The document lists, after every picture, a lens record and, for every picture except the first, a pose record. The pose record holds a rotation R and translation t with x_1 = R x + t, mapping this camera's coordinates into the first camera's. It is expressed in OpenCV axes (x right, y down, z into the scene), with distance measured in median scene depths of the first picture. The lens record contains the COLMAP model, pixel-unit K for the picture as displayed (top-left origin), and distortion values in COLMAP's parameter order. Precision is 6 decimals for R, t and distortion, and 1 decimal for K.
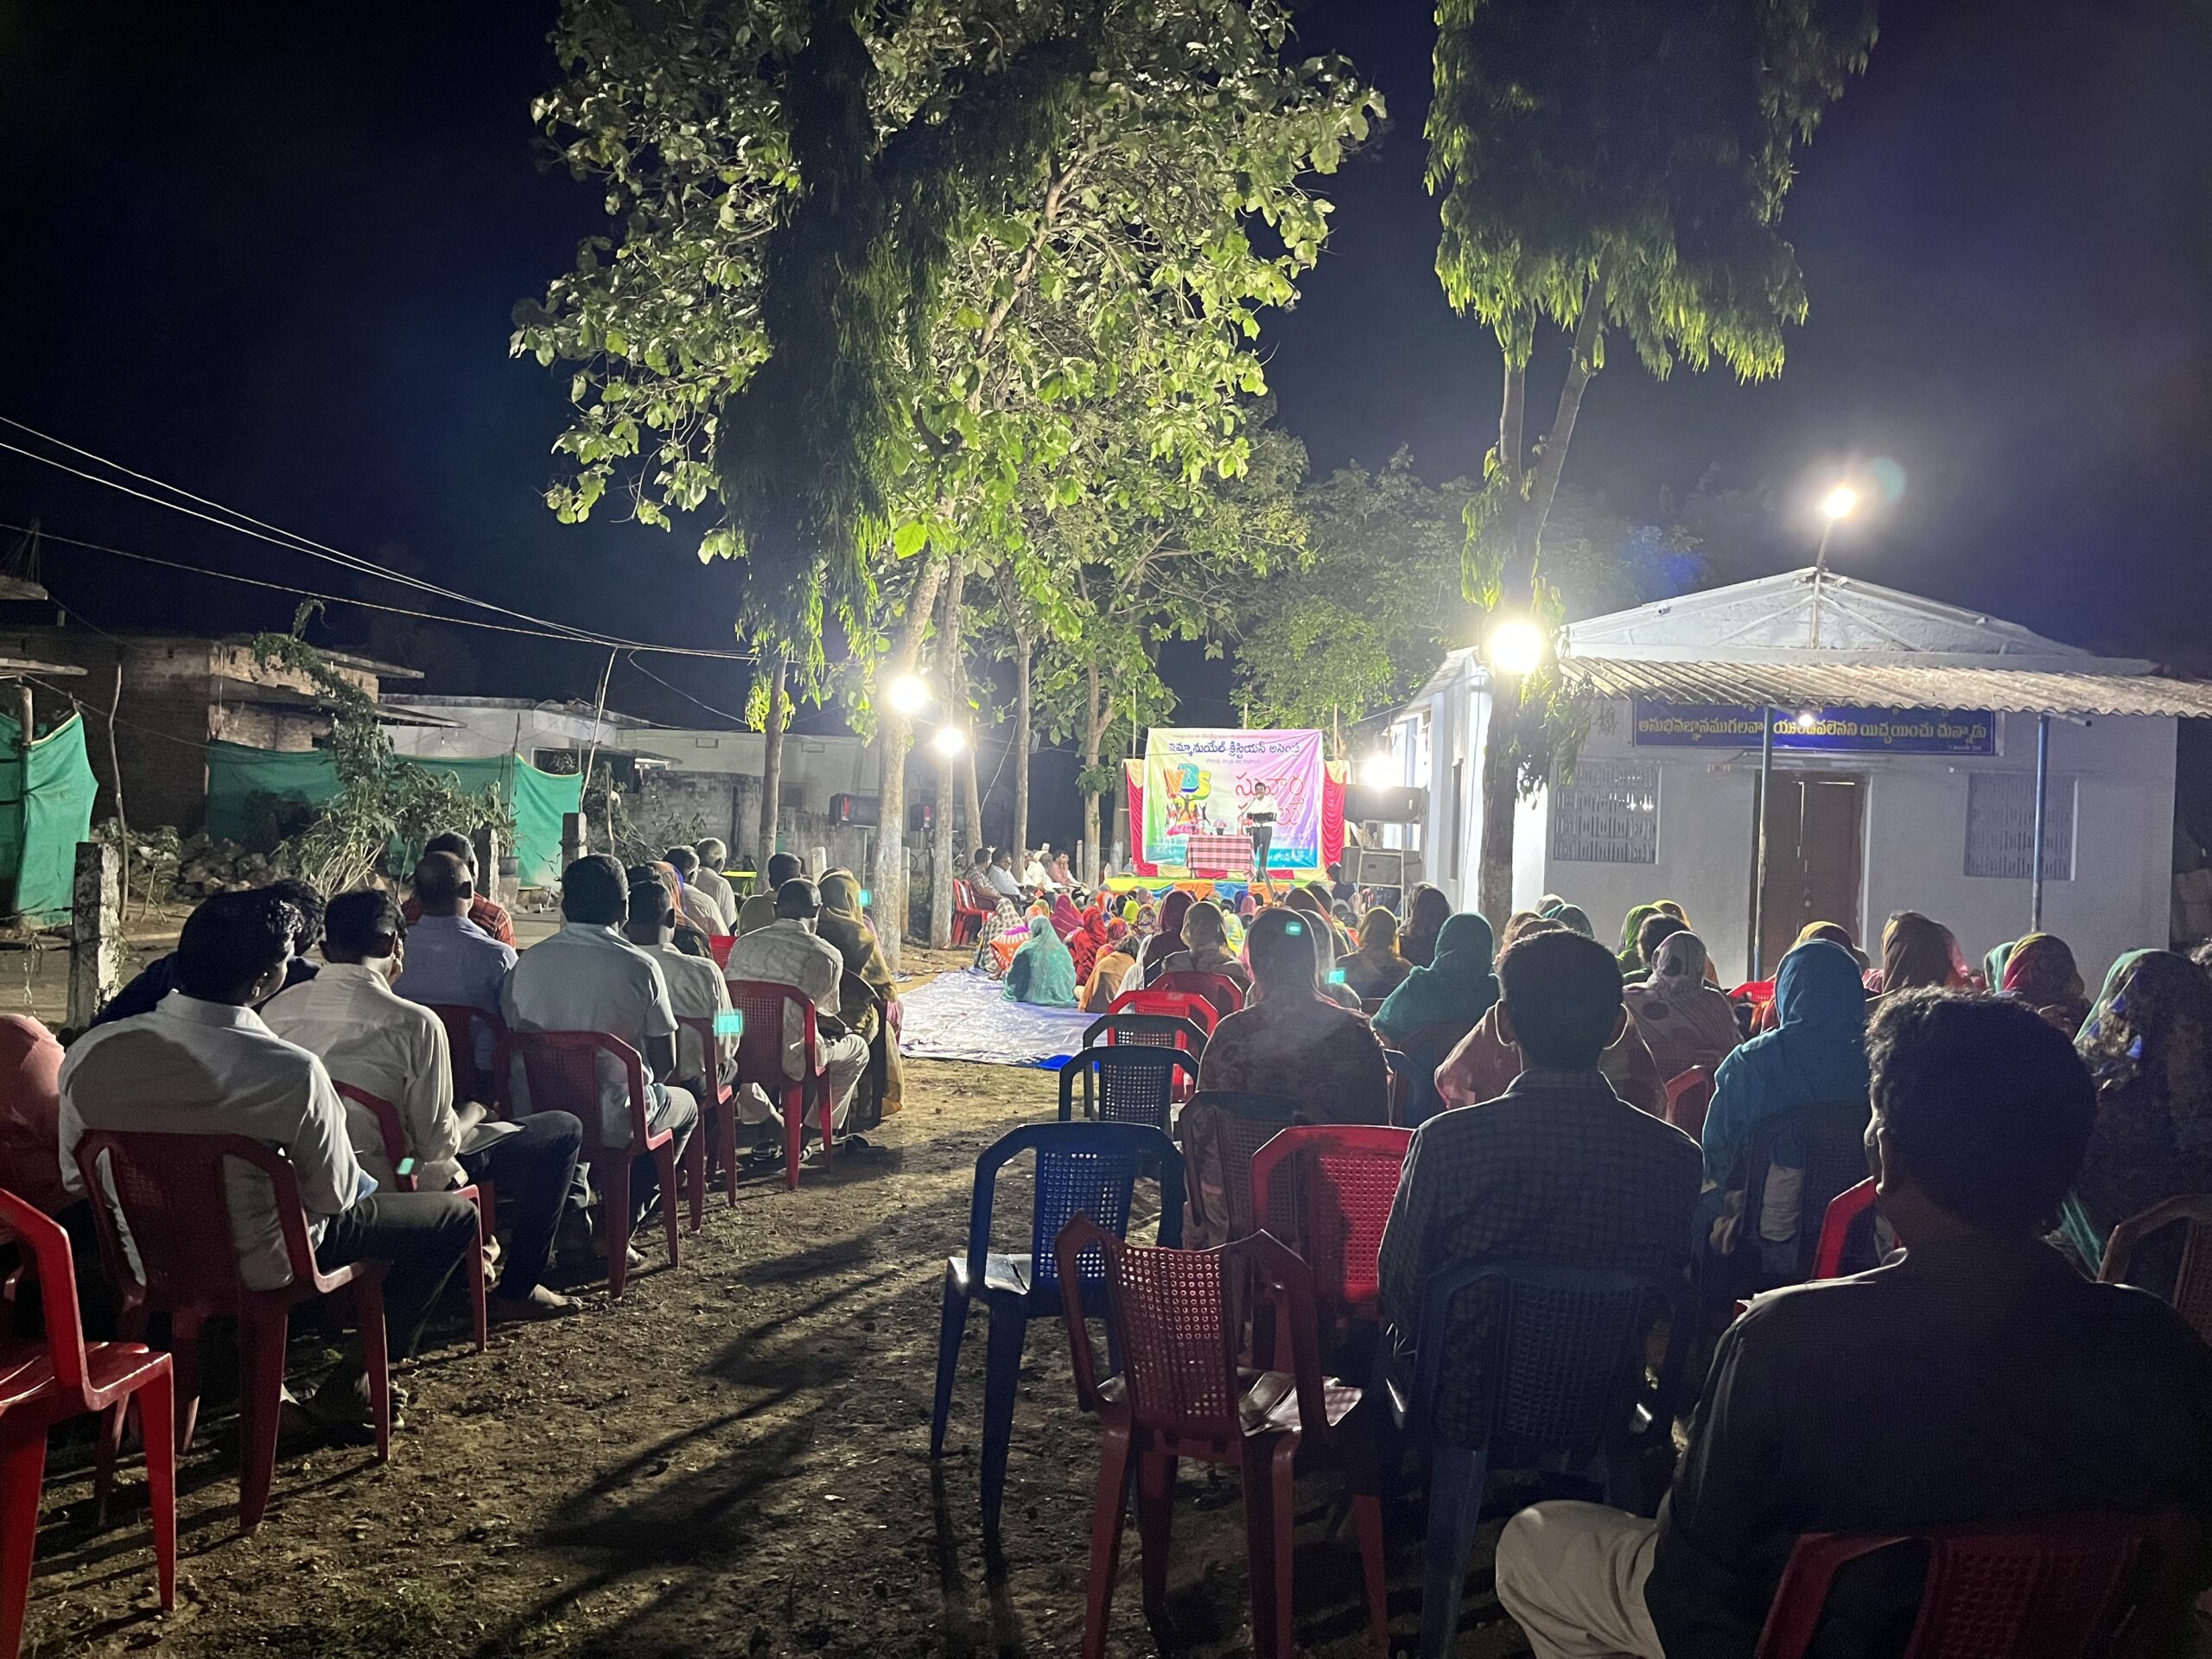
lens RADIAL K [[1684.2, 0, 1118.8], [0, 1684.2, 829.3], [0, 0, 1]] dist [0.016457, -0.051659]
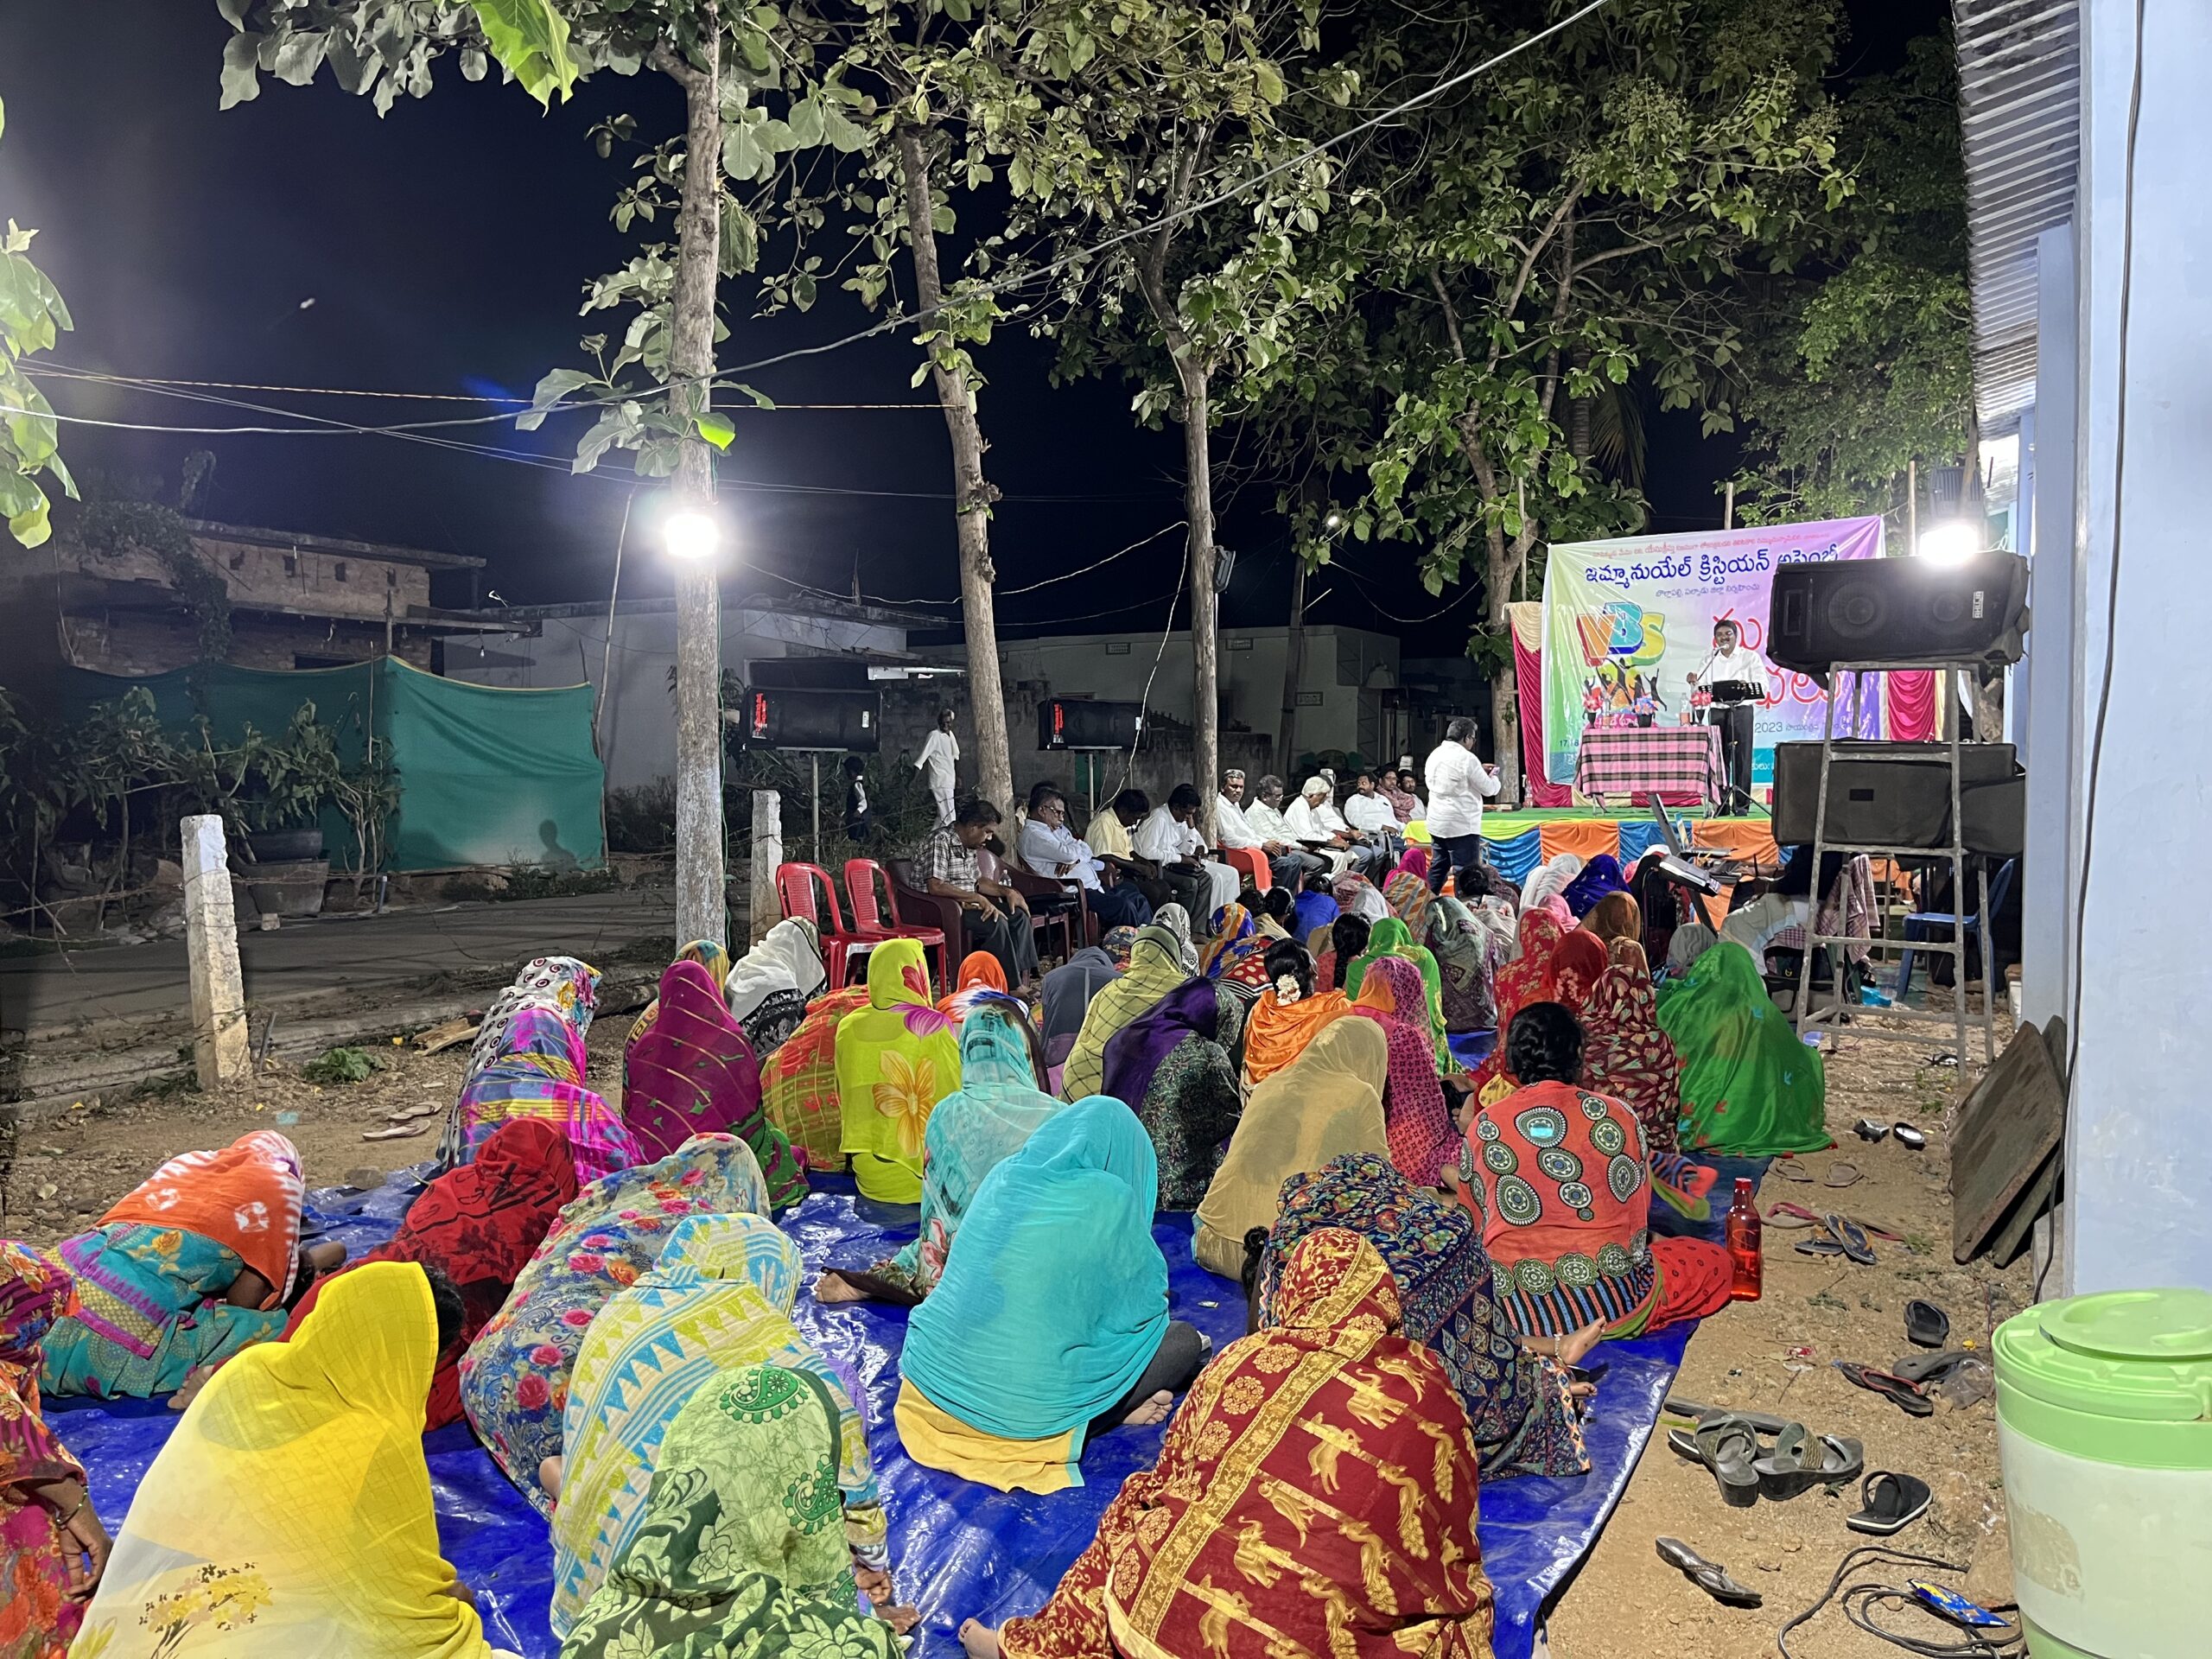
lens RADIAL K [[1684.2, 0, 1108.5], [0, 1684.2, 835.1], [0, 0, 1]] dist [0.016457, -0.051659]
pose [[0.926055, -0.029021, -0.376271, 0.091398], [0.049674, 0.997738, 0.045299, 0.004353], [0.374105, -0.060640, 0.925402, 0.416538]]
